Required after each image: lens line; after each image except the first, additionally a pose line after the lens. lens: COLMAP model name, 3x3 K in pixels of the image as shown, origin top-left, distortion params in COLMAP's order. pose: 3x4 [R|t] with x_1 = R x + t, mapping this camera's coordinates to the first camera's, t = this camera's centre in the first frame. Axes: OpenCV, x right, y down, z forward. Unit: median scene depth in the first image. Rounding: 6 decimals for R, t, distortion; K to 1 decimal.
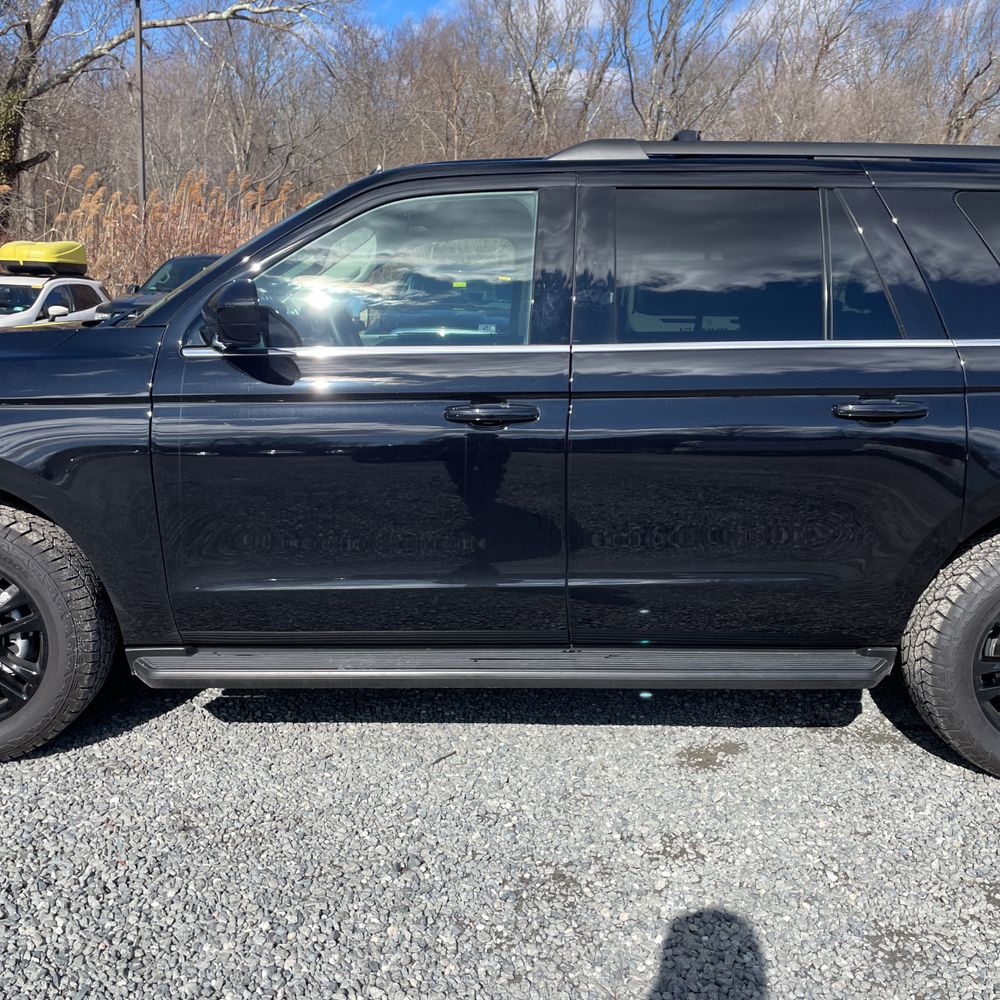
lens RADIAL K [[991.8, 0, 490.1], [0, 991.8, 503.6], [0, 0, 1]] dist [0.098427, -0.139671]
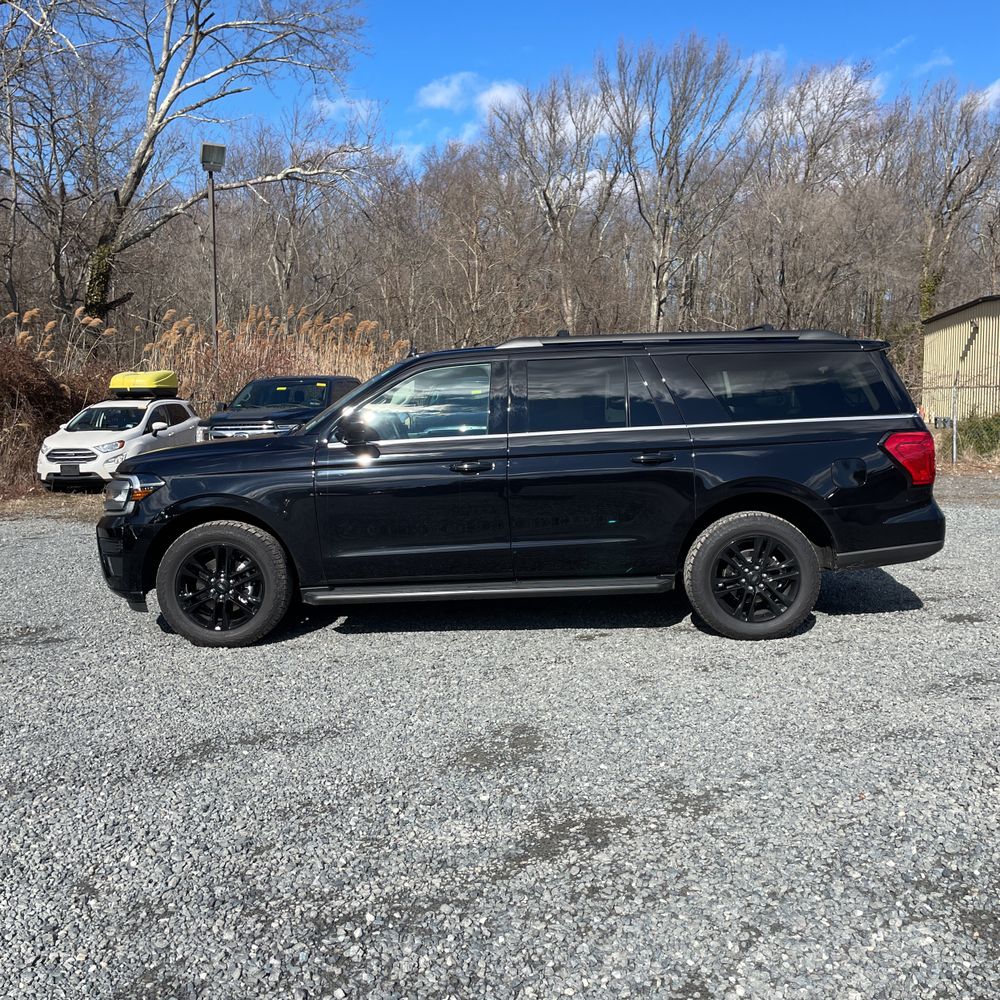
lens RADIAL K [[991.8, 0, 490.1], [0, 991.8, 503.6], [0, 0, 1]] dist [0.098427, -0.139671]
pose [[0.998560, -0.040098, -0.035632, 0.015951], [0.036613, 0.994939, -0.093572, 0.026155], [0.039204, 0.092133, 0.994975, -0.154657]]
